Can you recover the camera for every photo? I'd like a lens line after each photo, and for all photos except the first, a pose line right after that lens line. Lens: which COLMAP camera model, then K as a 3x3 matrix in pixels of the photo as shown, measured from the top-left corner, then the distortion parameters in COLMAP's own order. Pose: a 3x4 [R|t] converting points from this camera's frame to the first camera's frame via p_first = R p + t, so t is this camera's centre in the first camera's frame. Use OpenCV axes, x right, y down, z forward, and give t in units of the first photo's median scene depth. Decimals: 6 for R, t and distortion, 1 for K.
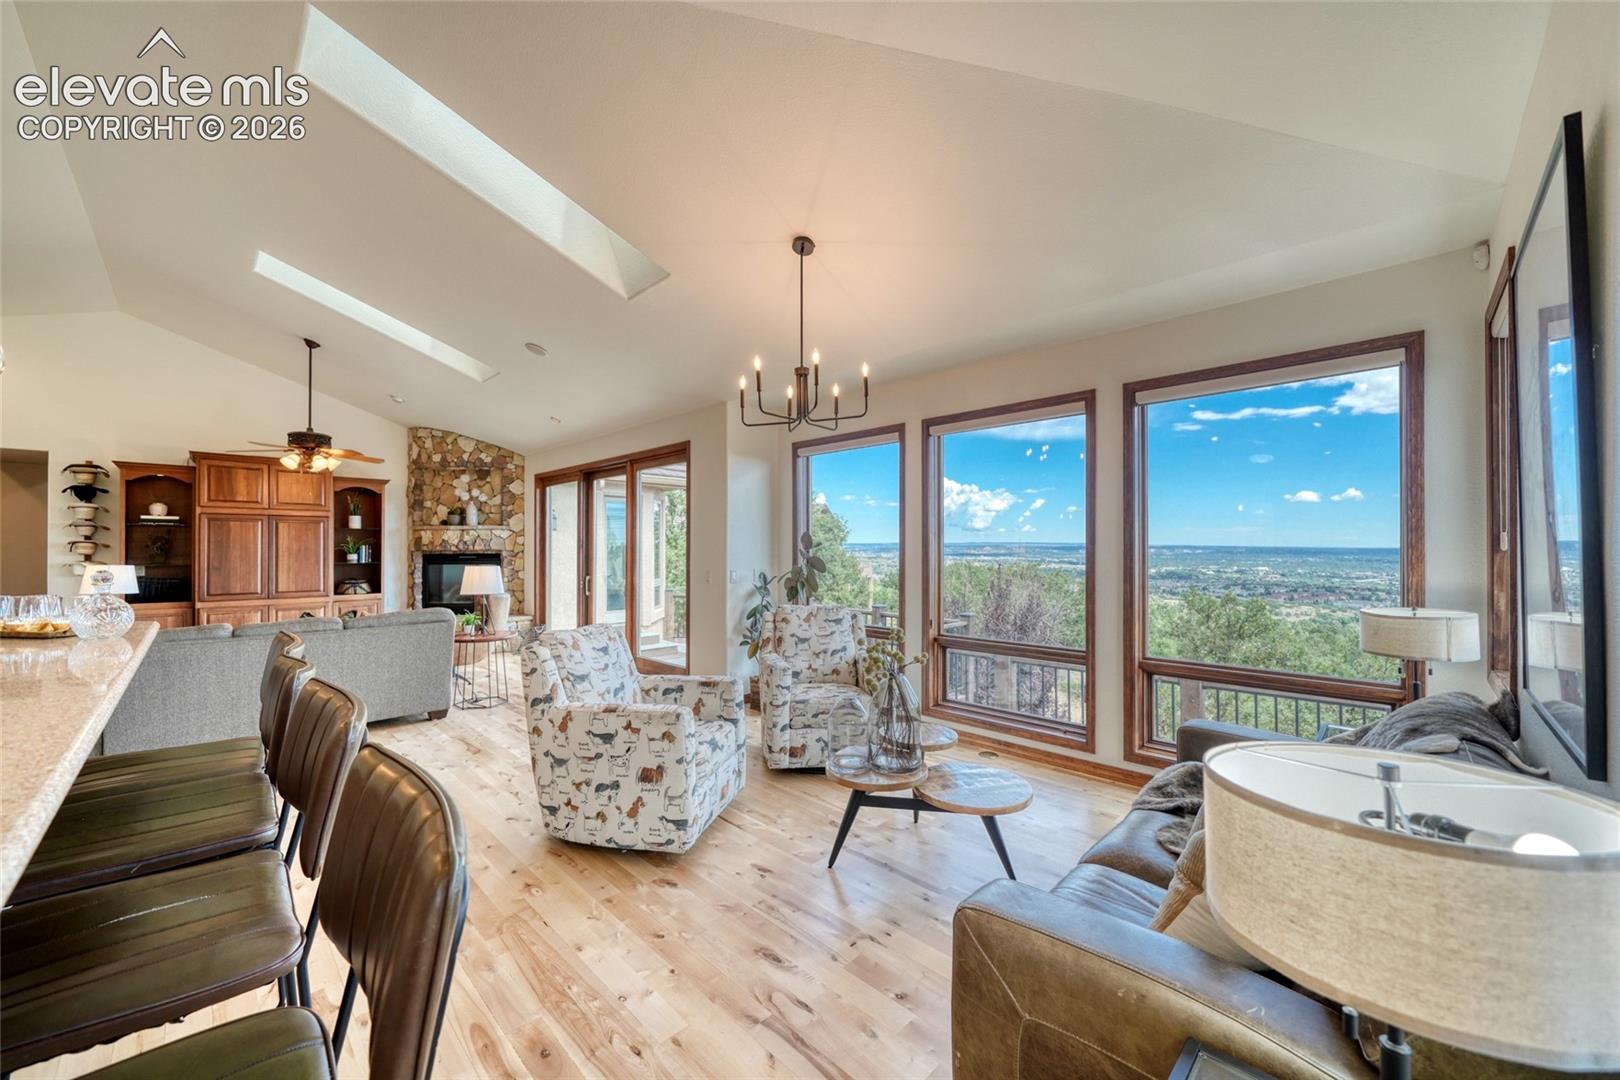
lens RADIAL K [[605.3, 0, 810.0], [0, 605.3, 540.0], [0, 0, 1]] dist [-0.000114, -0.000015]
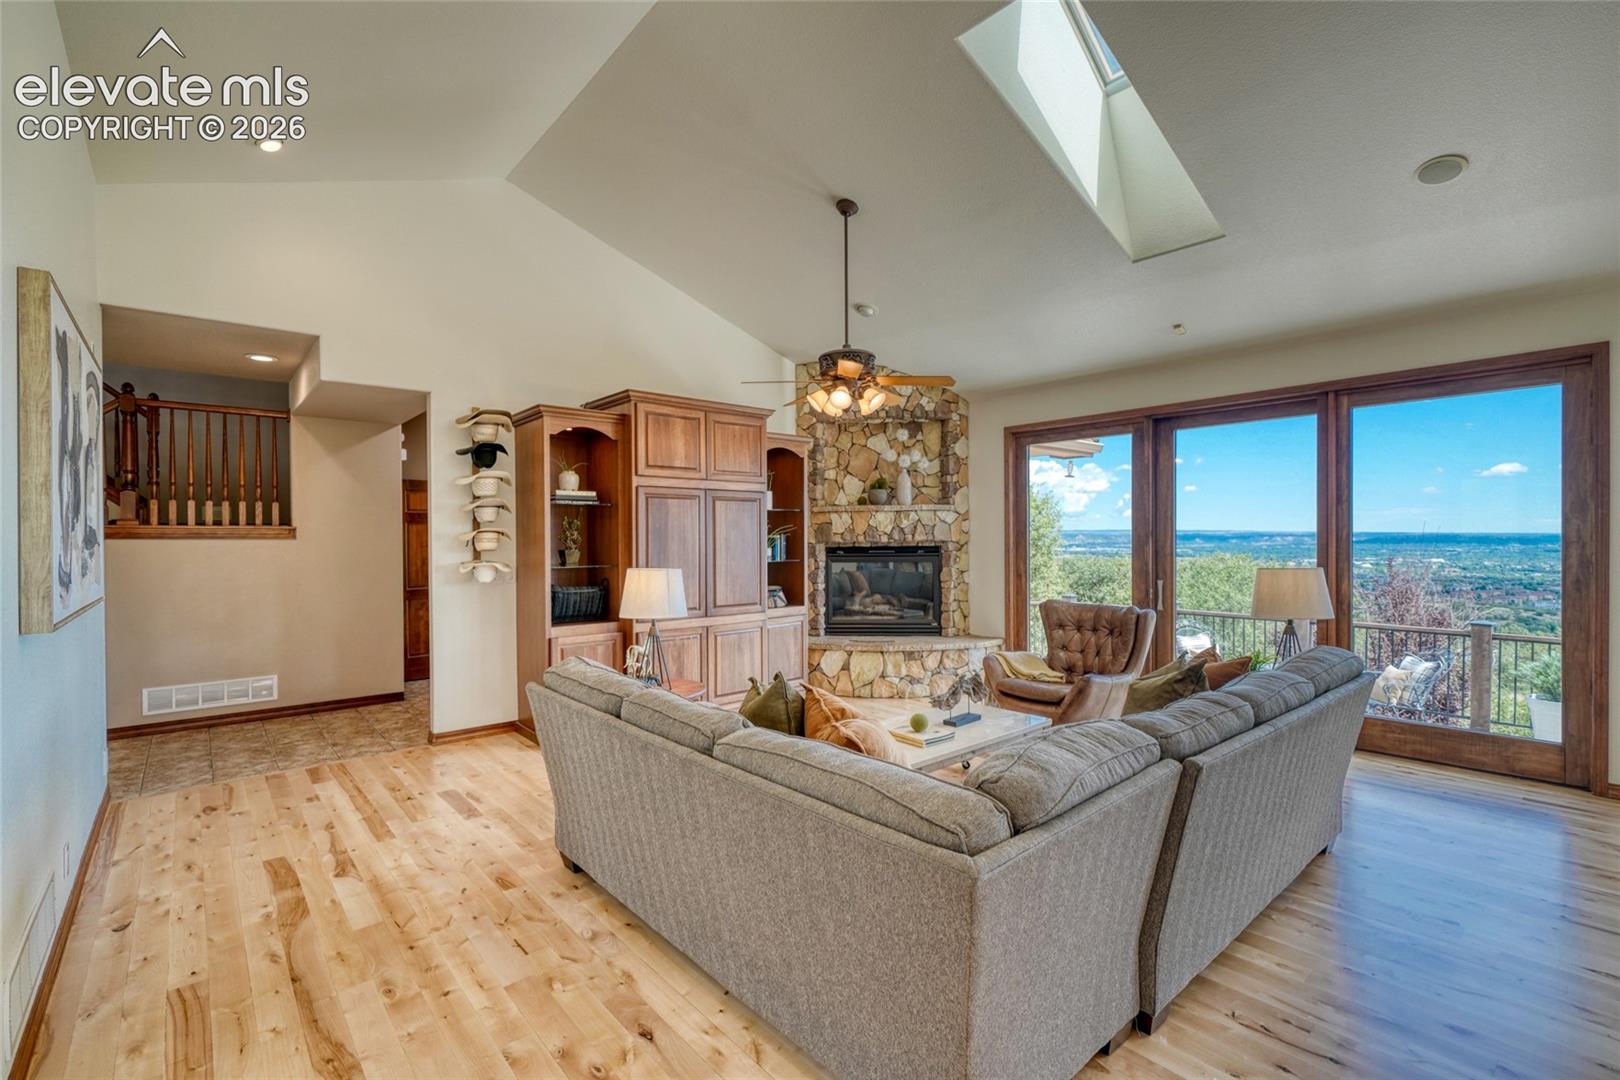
lens RADIAL K [[725.8, 0, 827.0], [0, 725.8, 540.9], [0, 0, 1]] dist [0.000020, -0.000018]
pose [[0.998280, -0.007029, -0.058196, -0.618351], [0.007940, 0.999849, 0.015438, 0.003153], [0.058079, -0.015873, 0.998186, 0.190903]]
